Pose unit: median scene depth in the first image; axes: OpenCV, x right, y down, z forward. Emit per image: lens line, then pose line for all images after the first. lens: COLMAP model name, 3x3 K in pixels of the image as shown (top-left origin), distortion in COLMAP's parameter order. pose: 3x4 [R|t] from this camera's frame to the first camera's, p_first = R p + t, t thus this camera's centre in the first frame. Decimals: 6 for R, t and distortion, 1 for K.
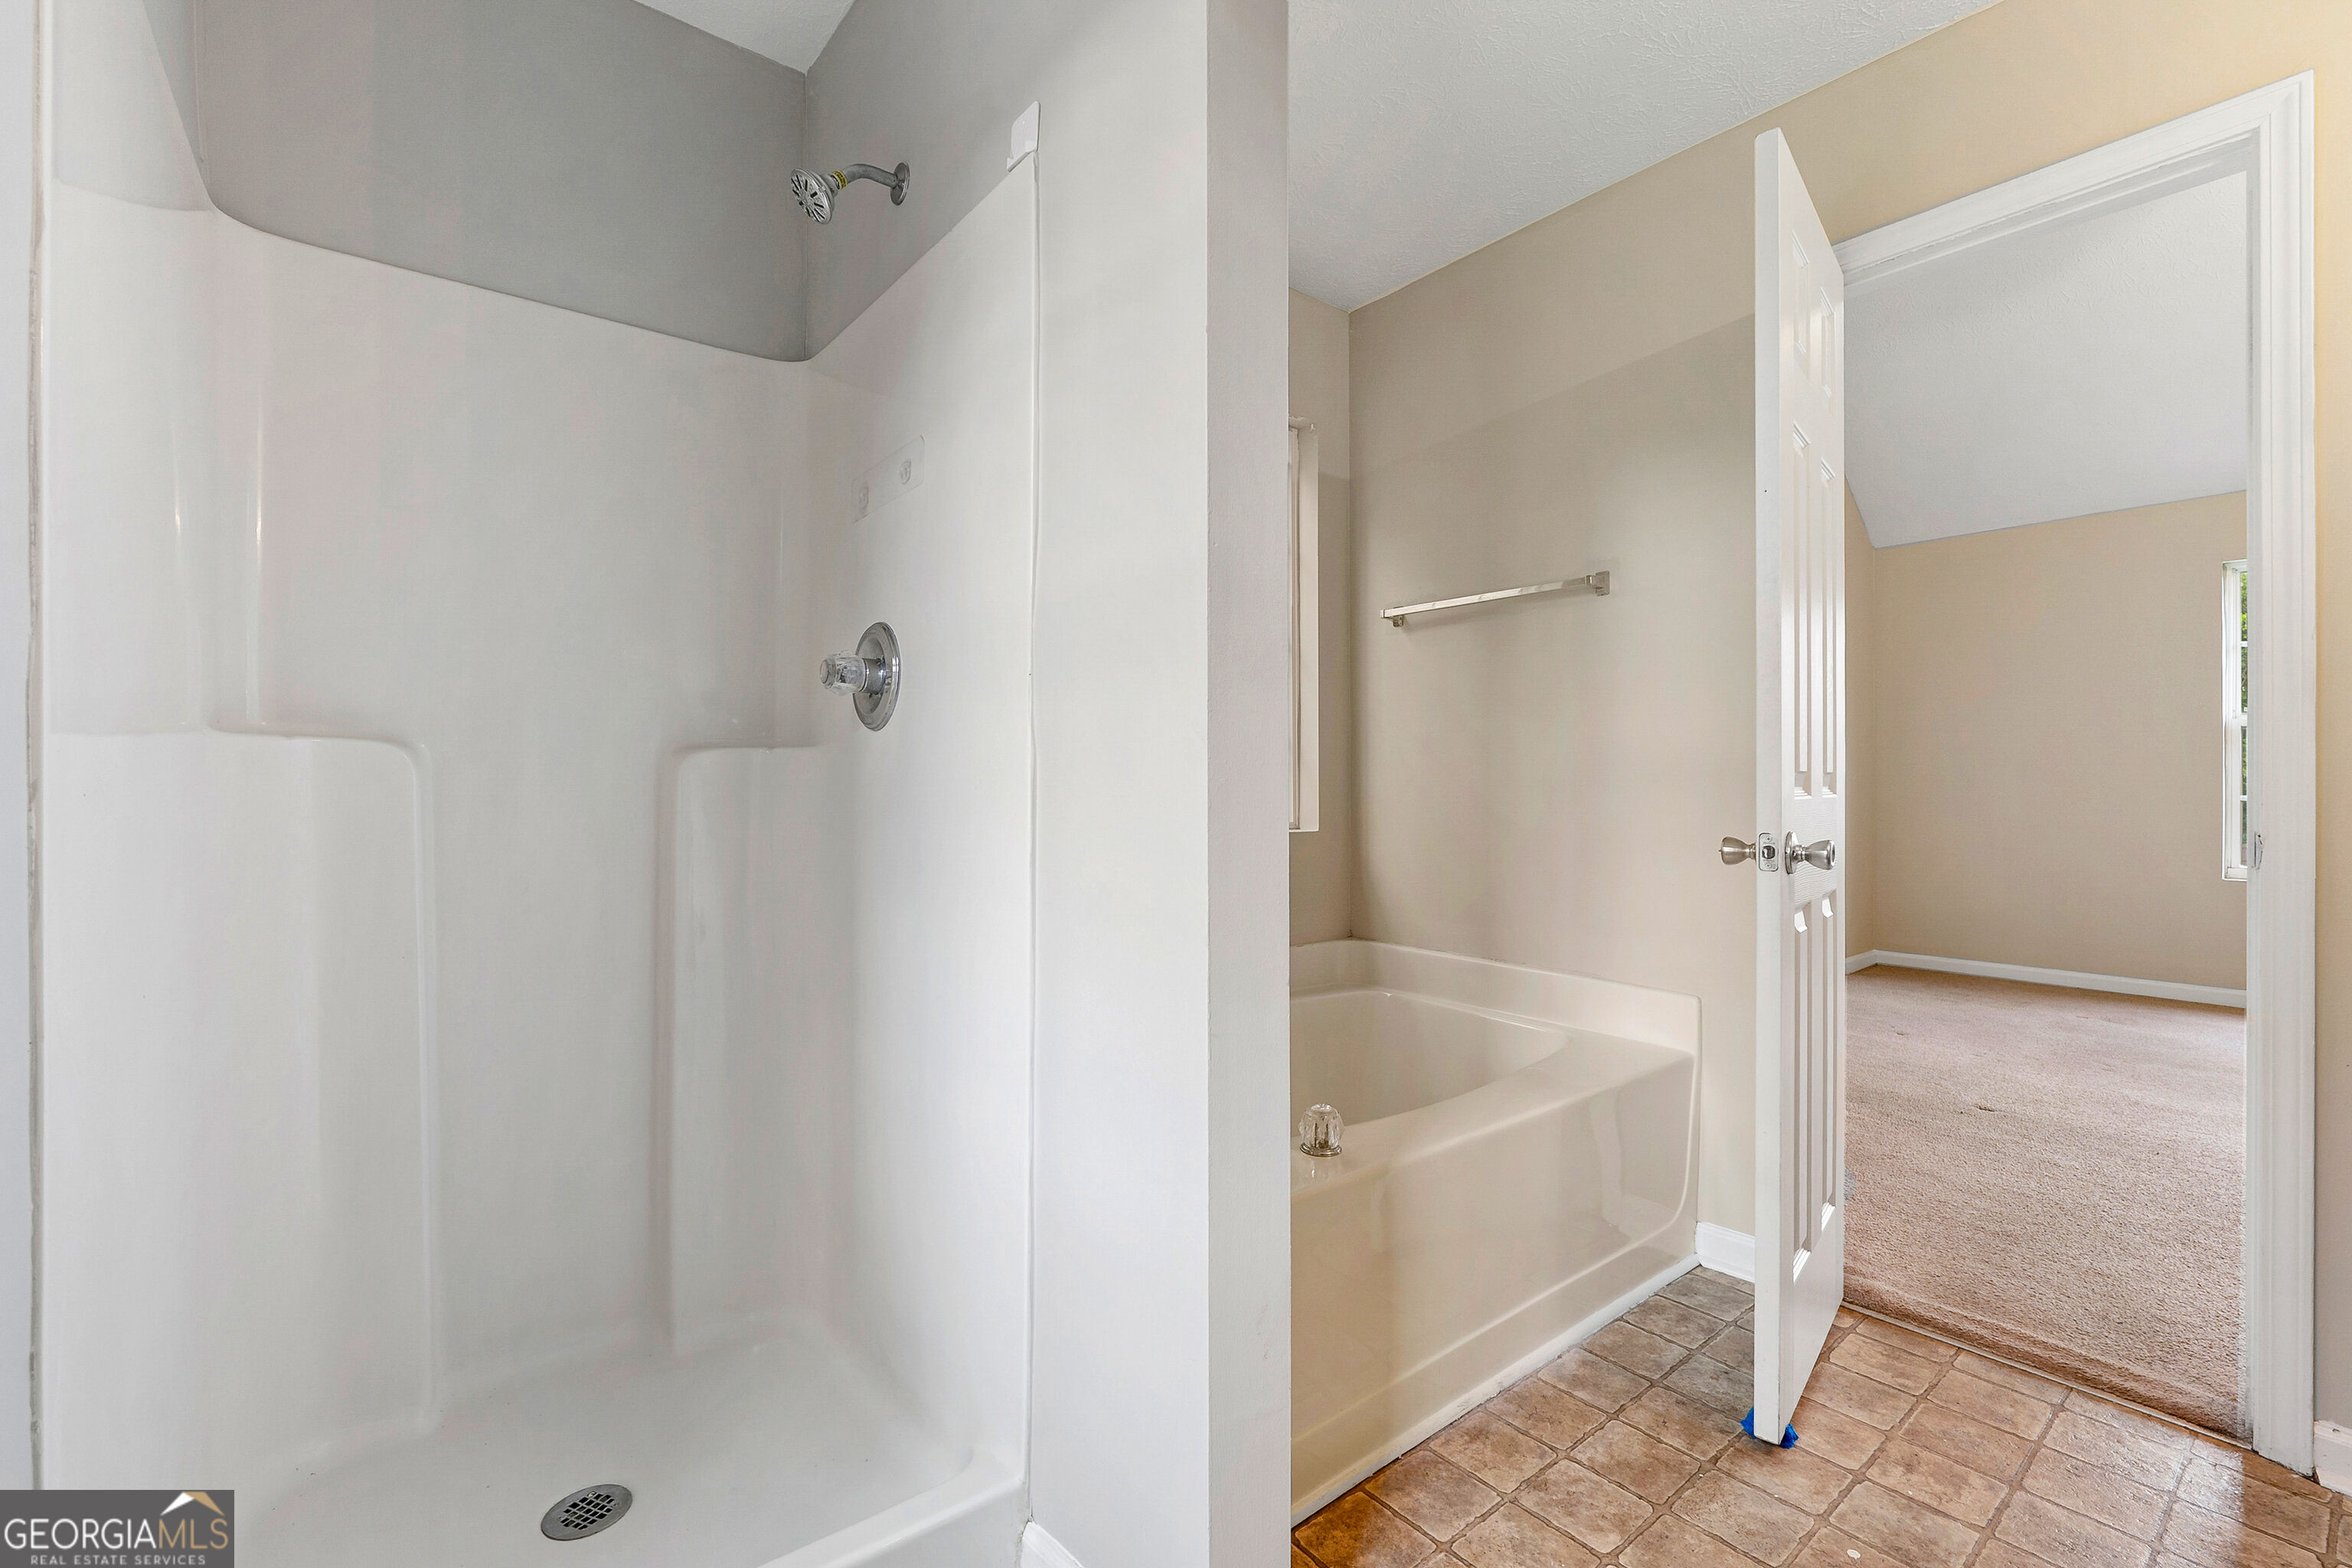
lens RADIAL K [[1009.7, 0, 1172.9], [0, 1009.7, 789.7], [0, 0, 1]] dist [-0.003129, -0.000029]
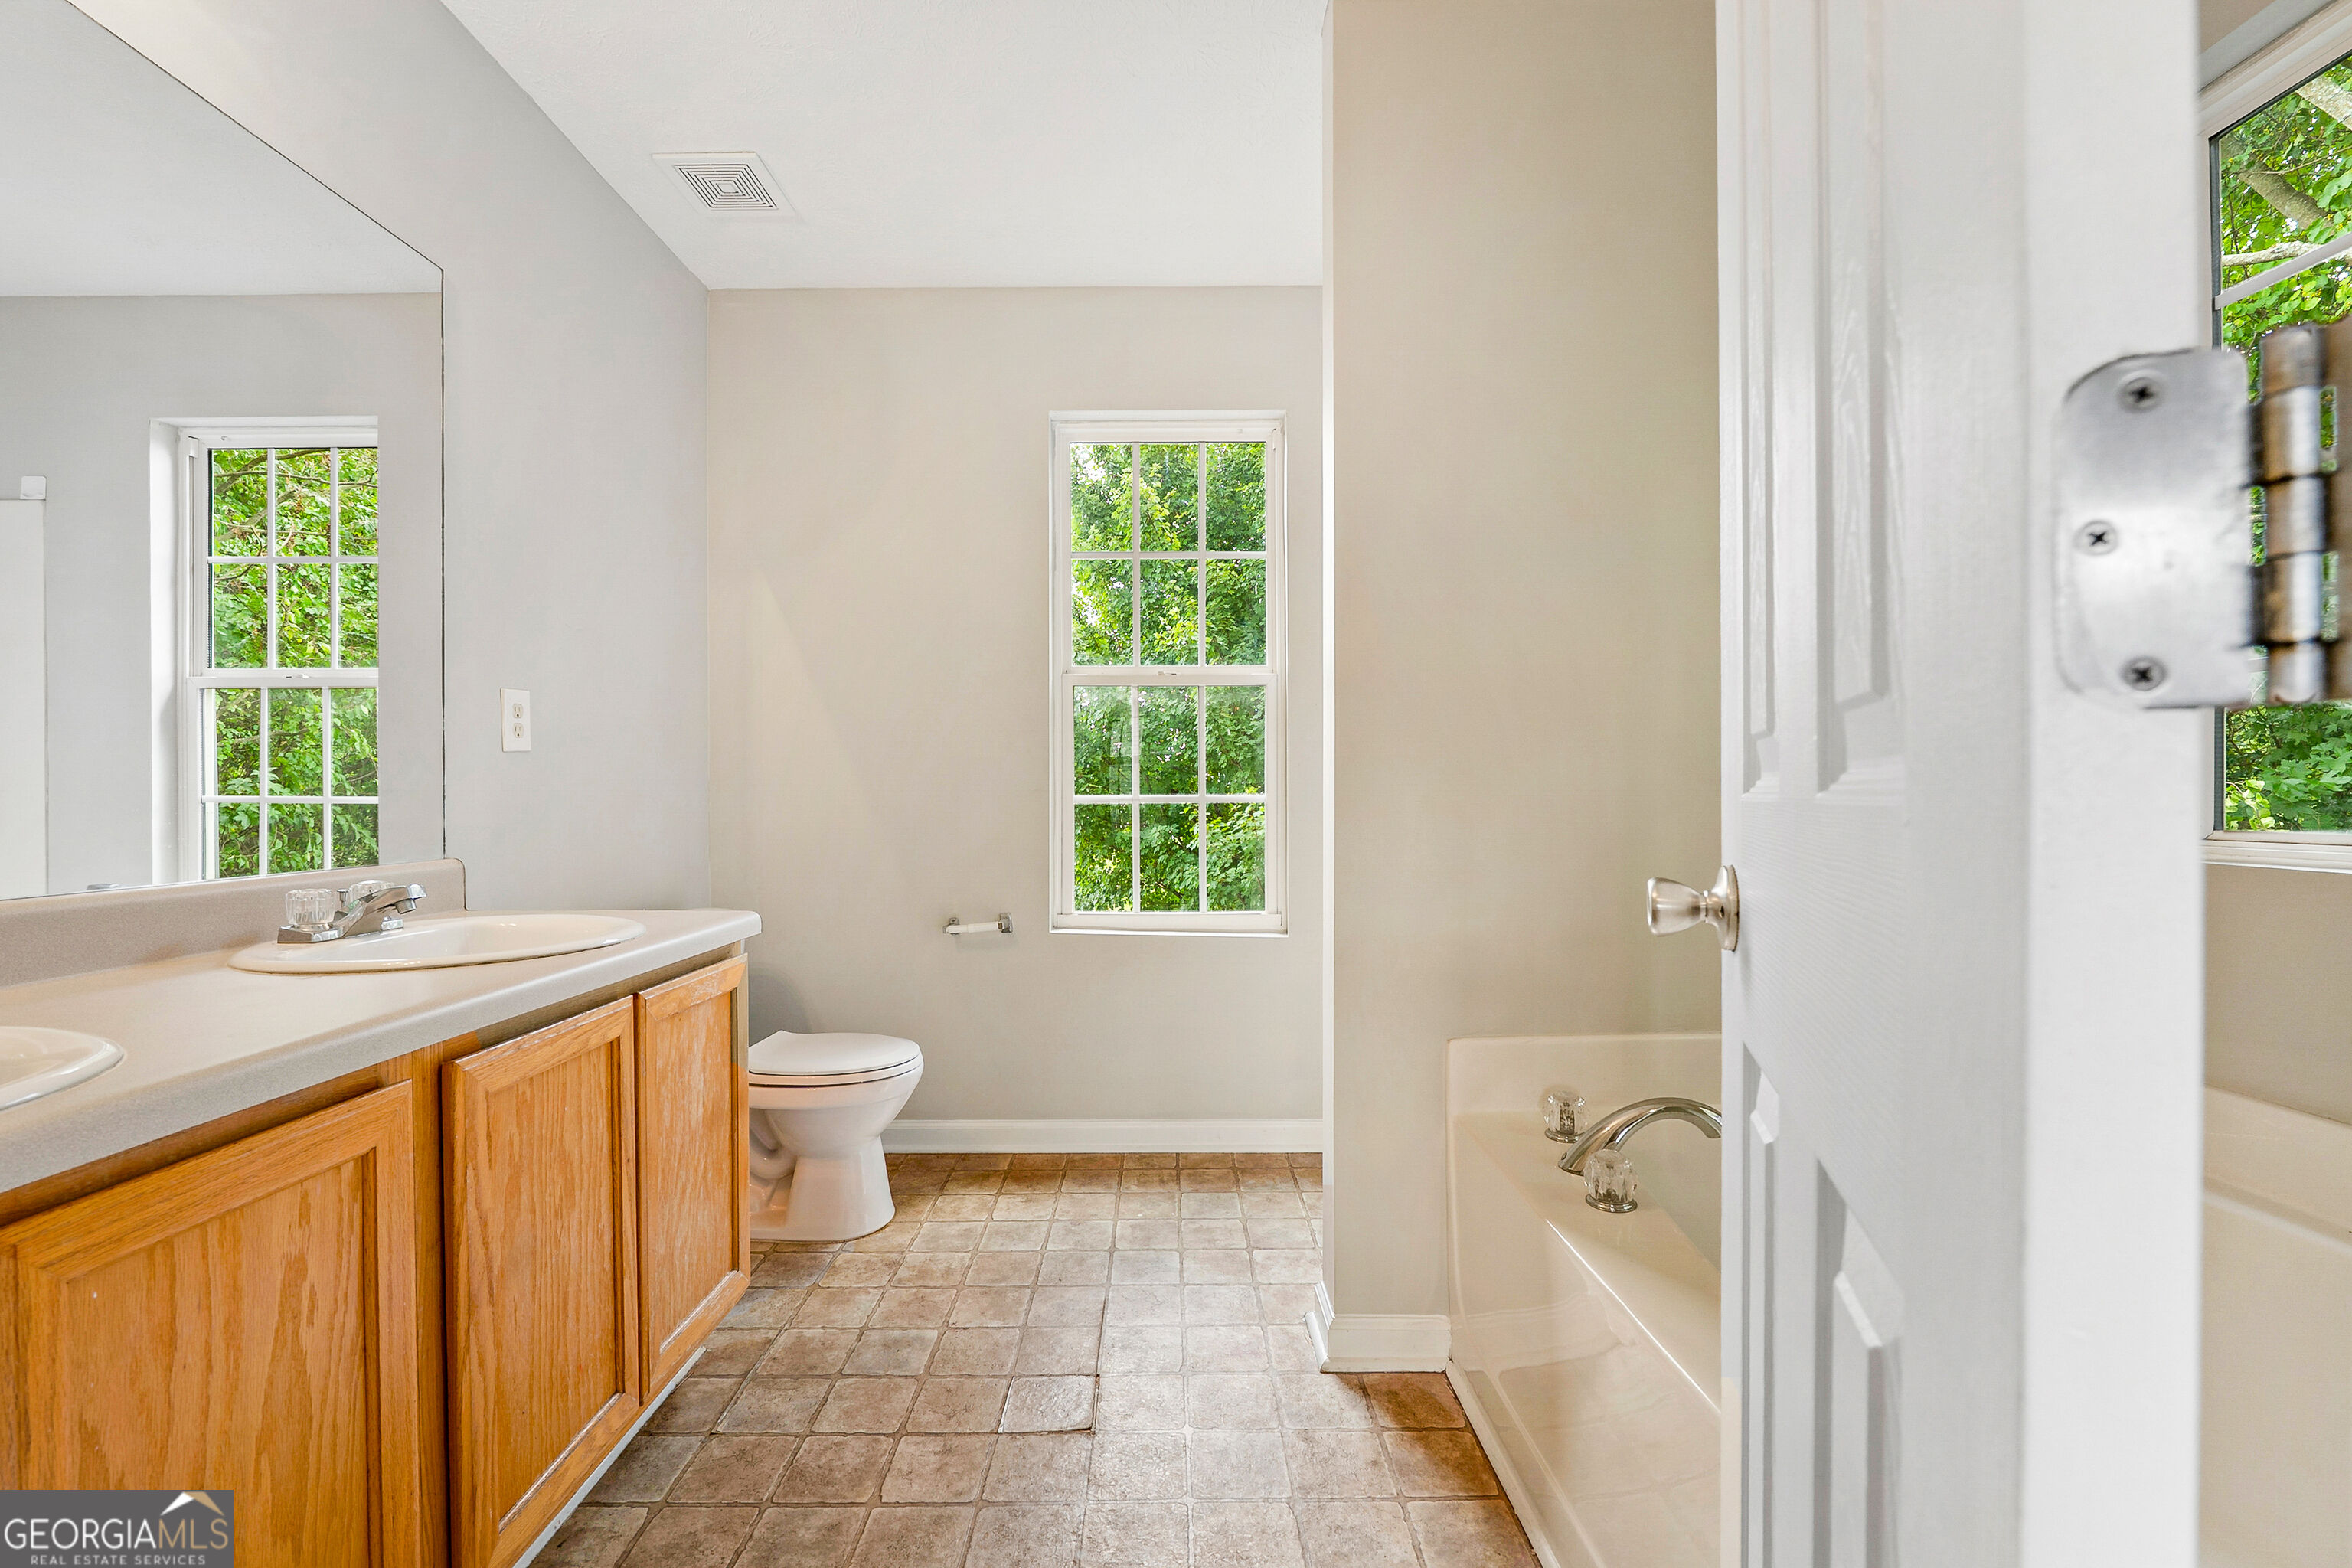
lens RADIAL K [[974.2, 0, 1177.9], [0, 974.2, 801.2], [0, 0, 1]] dist [-0.017564, 0.000924]
pose [[-0.620728, 0.001922, -0.784024, 1.111059], [-0.000912, 0.999995, 0.003173, 0.014743], [0.784026, 0.002684, -0.620722, 2.022828]]
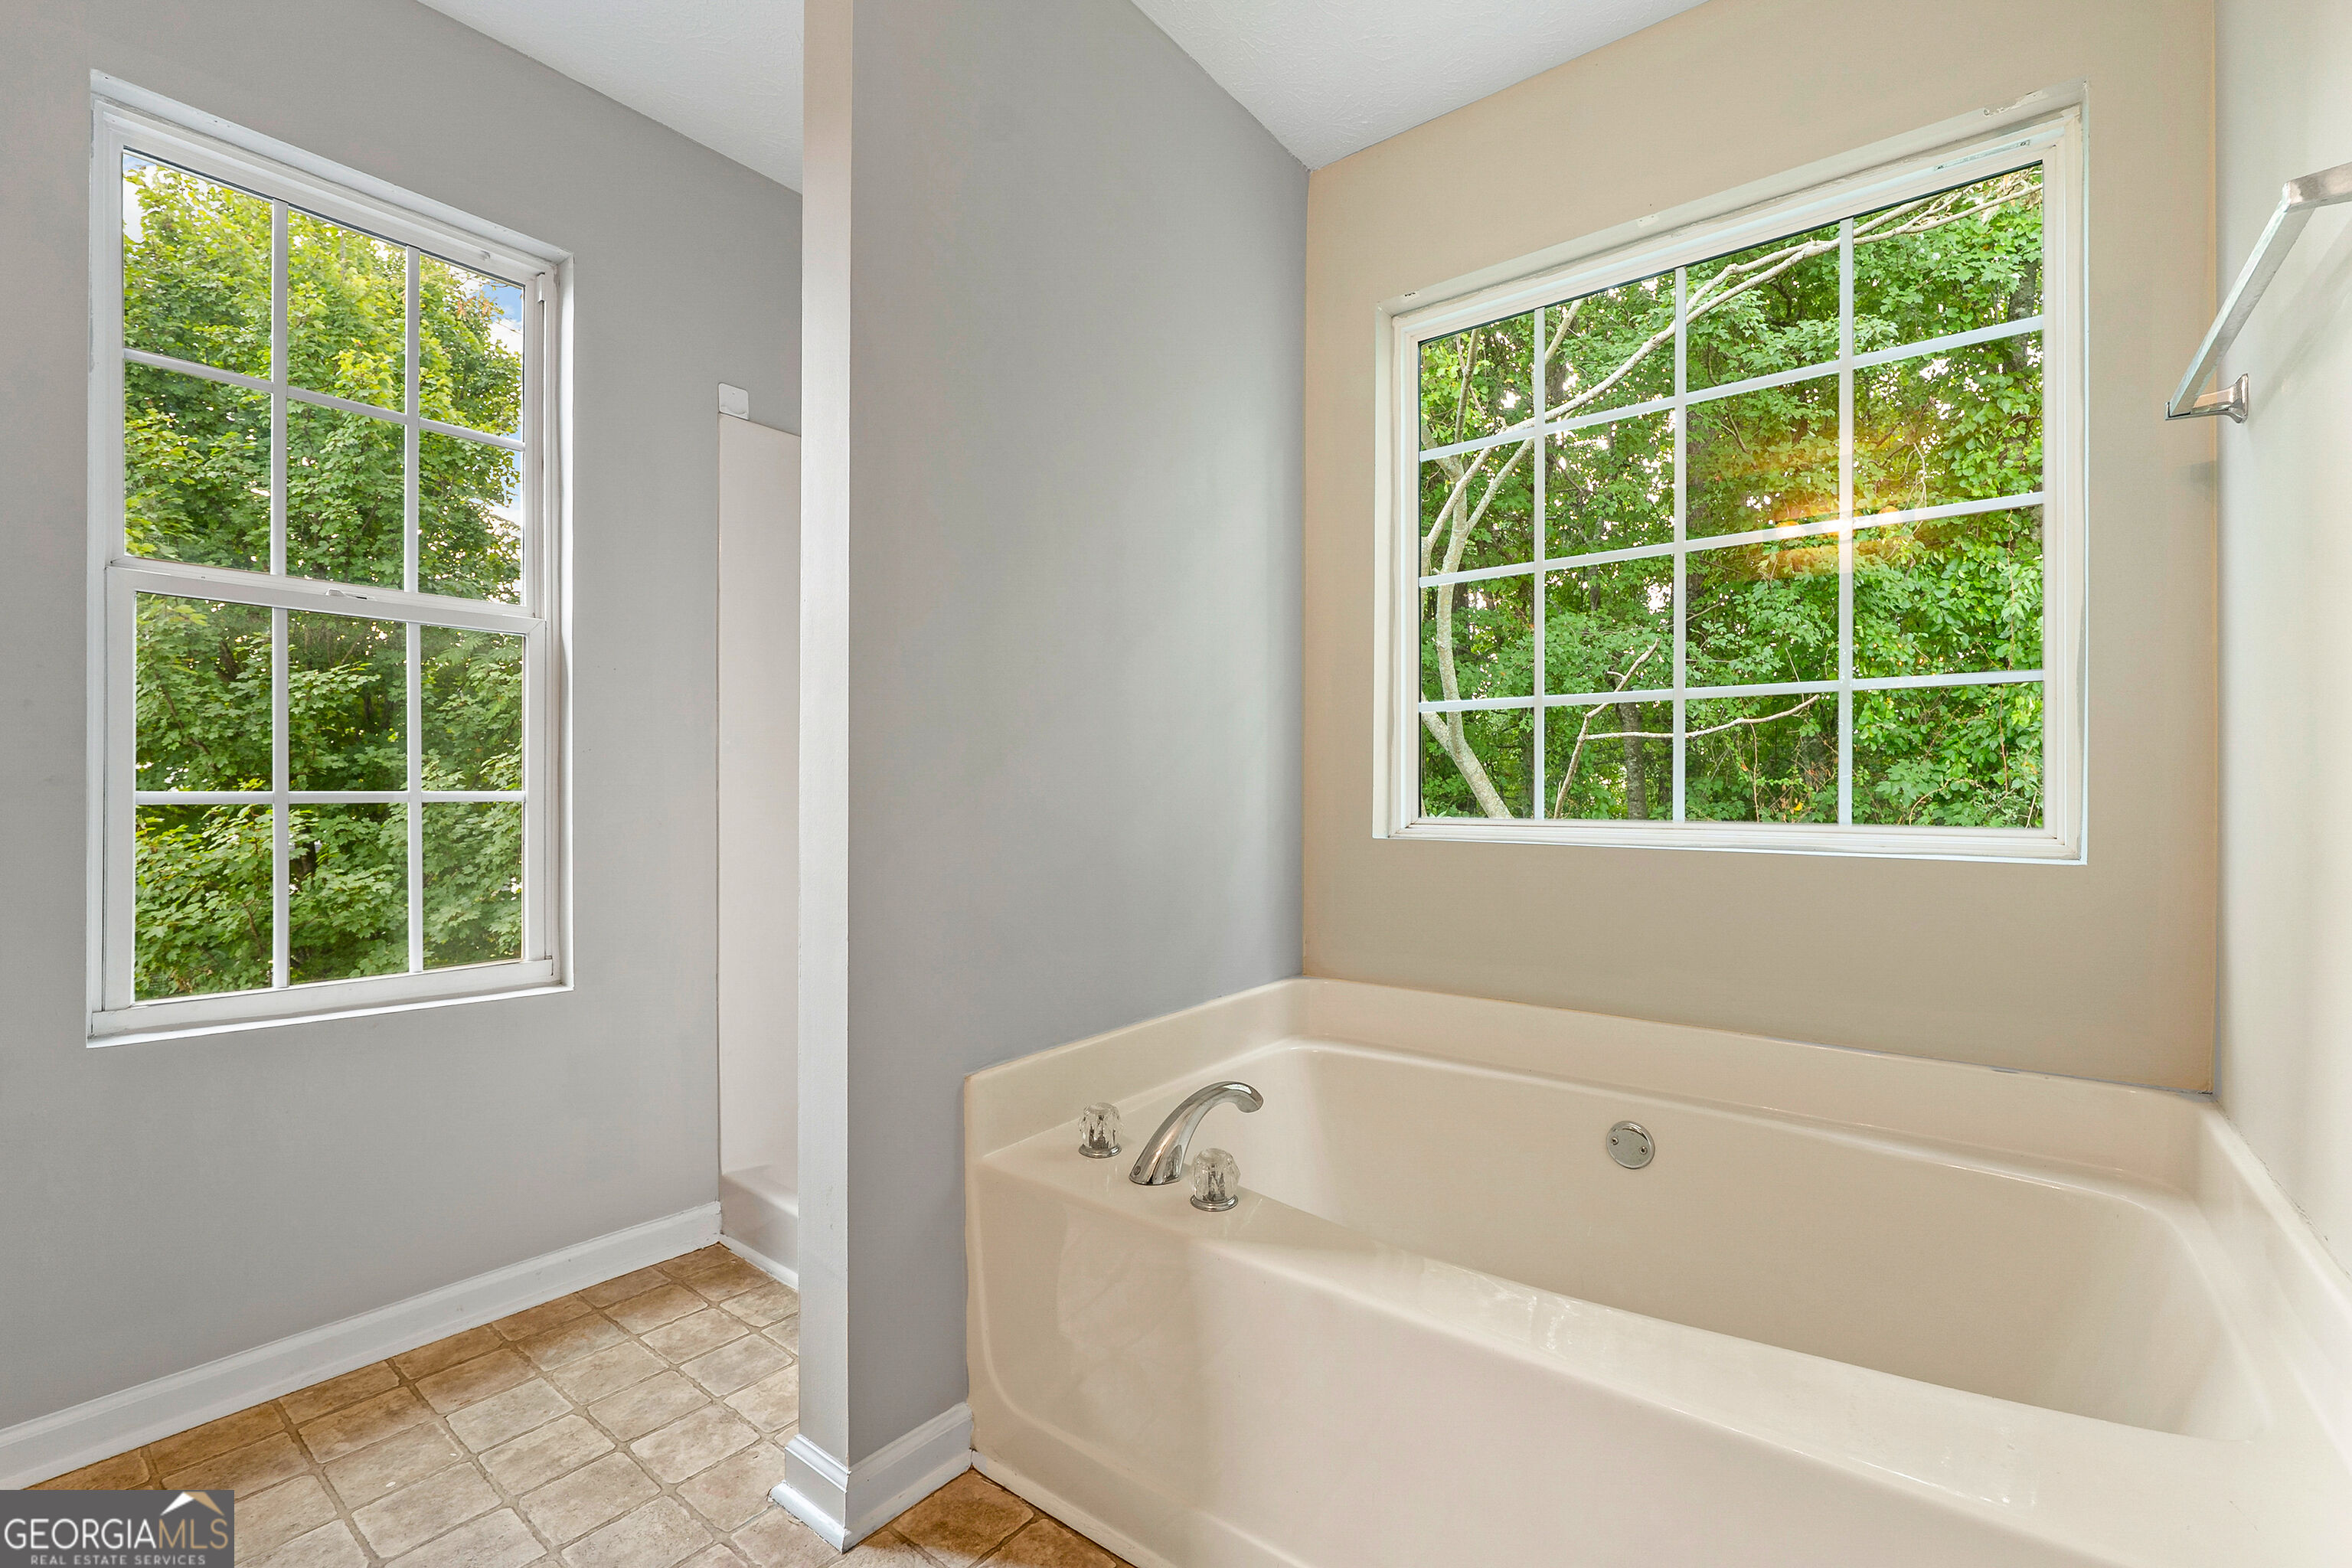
lens RADIAL K [[1009.7, 0, 1169.4], [0, 1009.7, 796.5], [0, 0, 1]] dist [-0.003129, -0.000029]
pose [[0.231491, 0.000649, -0.972837, 1.060938], [0.001244, 0.999999, 0.000964, 0.014940], [0.972836, -0.001433, 0.231490, 1.571066]]
